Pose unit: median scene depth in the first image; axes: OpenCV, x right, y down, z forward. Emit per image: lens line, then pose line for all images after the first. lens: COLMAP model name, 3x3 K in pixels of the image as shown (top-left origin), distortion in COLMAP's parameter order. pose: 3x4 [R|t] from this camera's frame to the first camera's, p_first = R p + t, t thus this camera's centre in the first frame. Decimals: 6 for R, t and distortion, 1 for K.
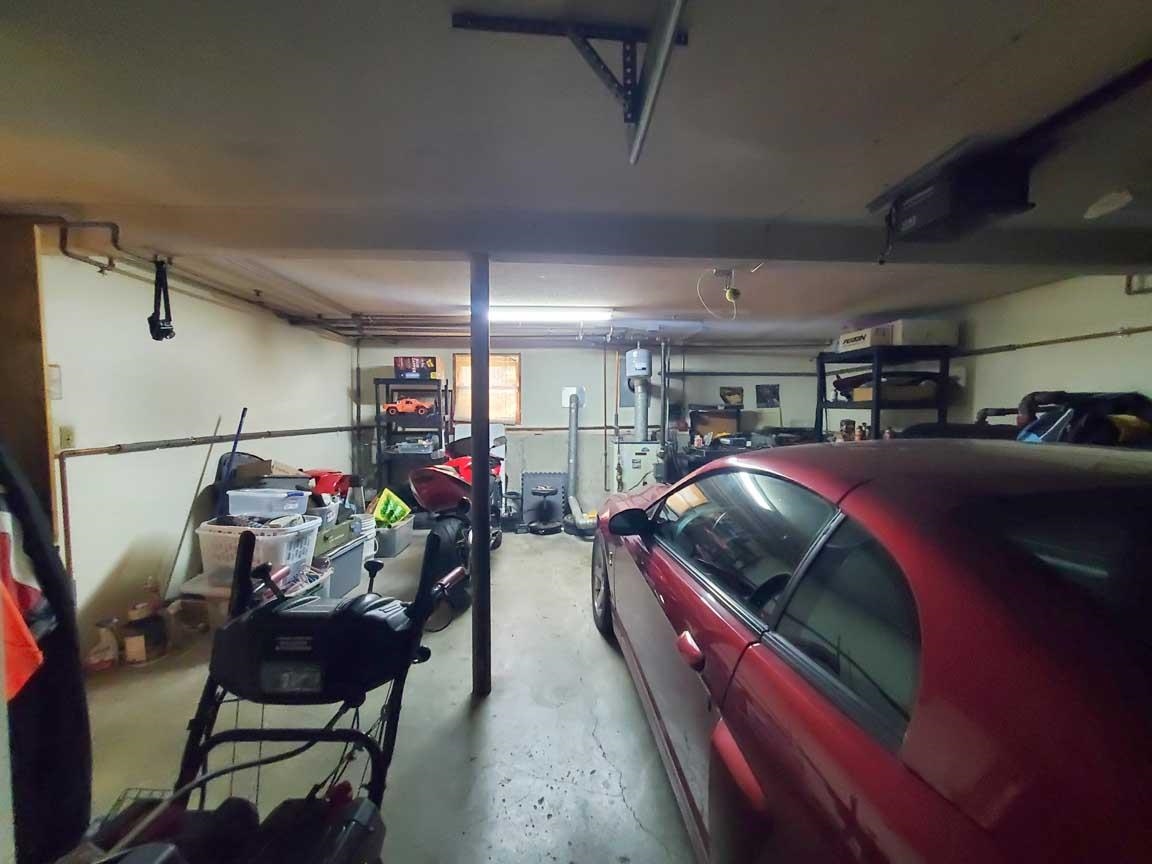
lens RADIAL K [[450.7, 0, 578.5], [0, 450.7, 429.7], [0, 0, 1]] dist [0.001440, -0.000194]
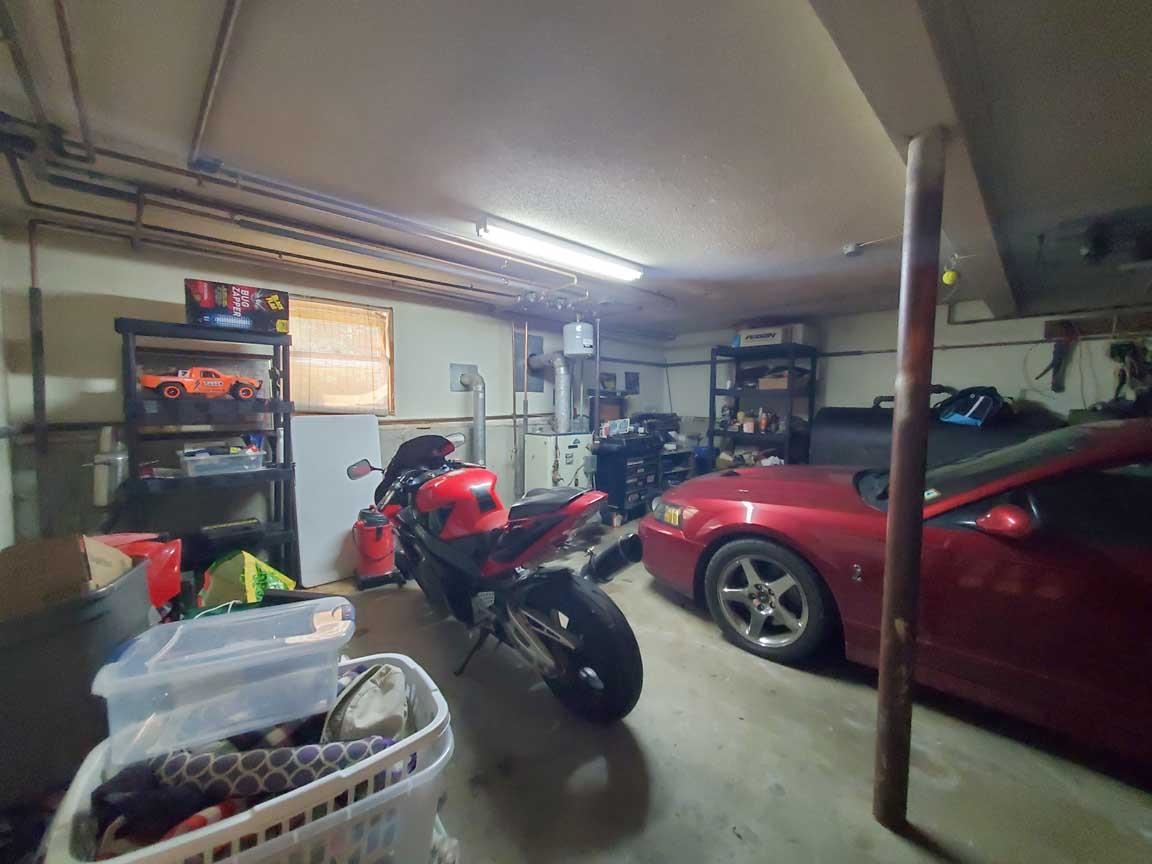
lens RADIAL K [[450.7, 0, 578.5], [0, 450.7, 429.7], [0, 0, 1]] dist [0.001440, -0.000194]
pose [[0.746908, -0.038917, 0.663787, -0.406614], [0.020679, 0.999162, 0.035311, -0.008104], [-0.664605, -0.012647, 0.747087, 0.347169]]
